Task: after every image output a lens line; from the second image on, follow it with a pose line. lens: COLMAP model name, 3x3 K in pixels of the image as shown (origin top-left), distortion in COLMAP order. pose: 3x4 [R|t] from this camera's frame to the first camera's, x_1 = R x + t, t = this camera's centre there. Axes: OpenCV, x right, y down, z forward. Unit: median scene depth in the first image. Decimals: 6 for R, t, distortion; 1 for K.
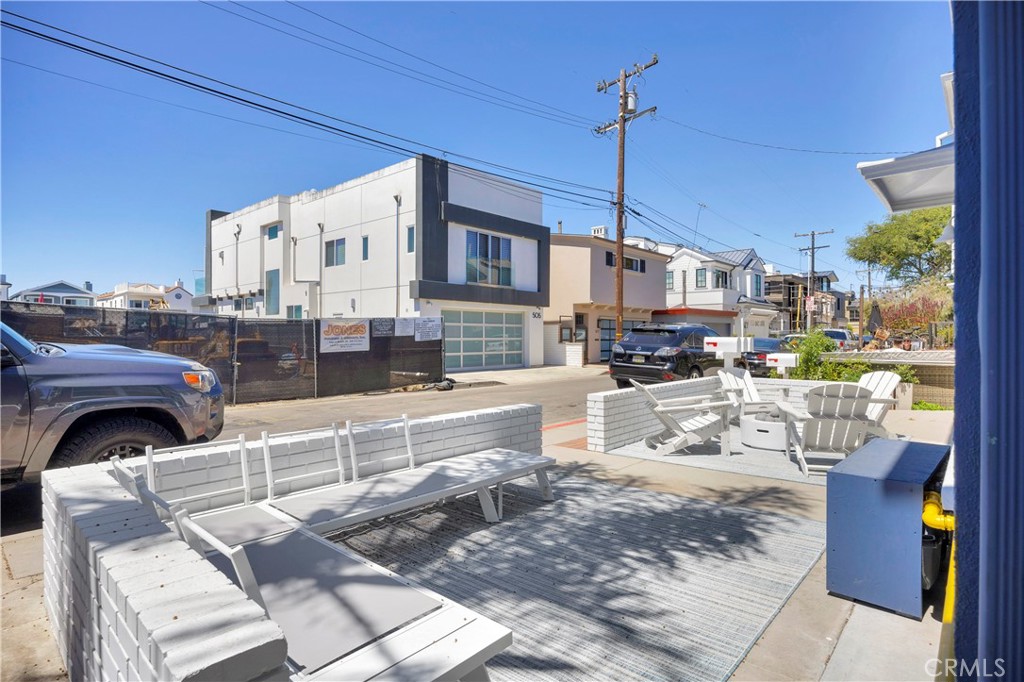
lens RADIAL K [[551.0, 0, 512.0], [0, 551.0, 341.0], [0, 0, 1]] dist [-0.000116, -0.000039]
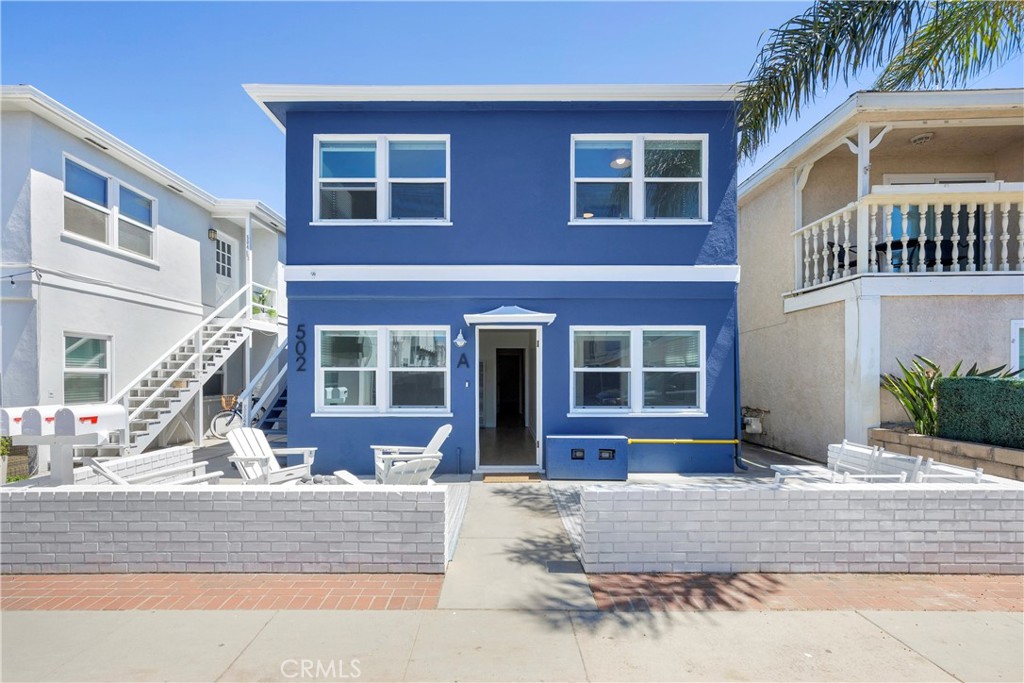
lens RADIAL K [[479.7, 0, 508.8], [0, 479.7, 381.2], [0, 0, 1]] dist [0.012801, -0.000100]
pose [[-0.691387, -0.009150, 0.722426, -0.309904], [0.008819, 0.999738, 0.021102, -0.044453], [-0.722431, 0.020961, -0.691126, 1.155770]]
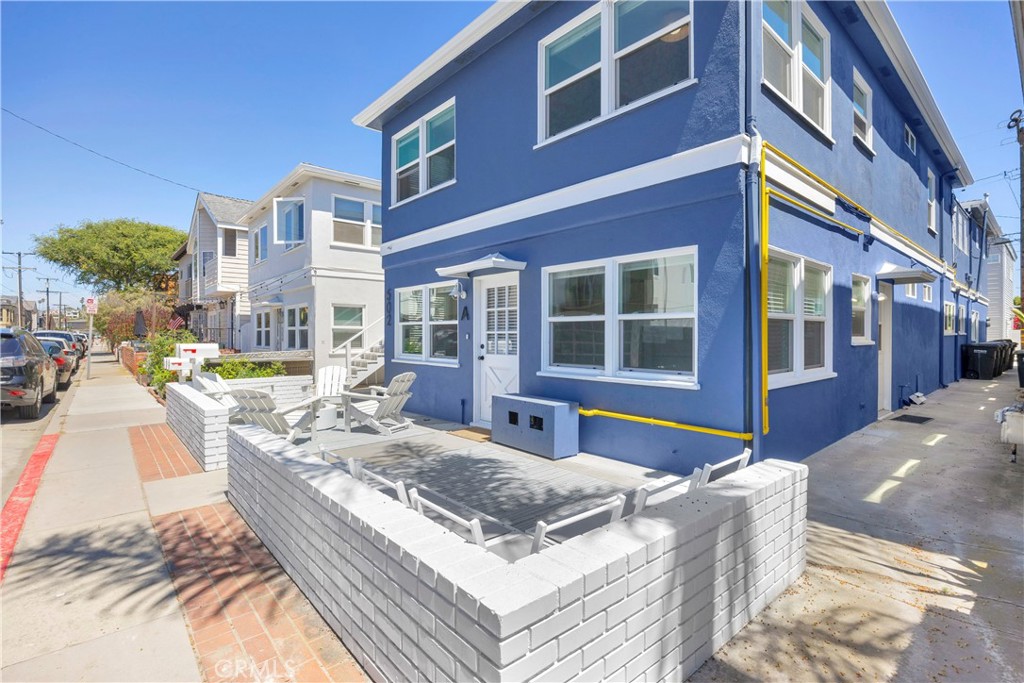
lens RADIAL K [[484.6, 0, 512.0], [0, 484.6, 341.5], [0, 0, 1]] dist [-0.000268, -0.000003]
pose [[0.097670, -0.011496, 0.995152, -0.522190], [0.008247, 0.999908, 0.010741, -0.018319], [-0.995185, 0.007158, 0.097756, 0.363381]]
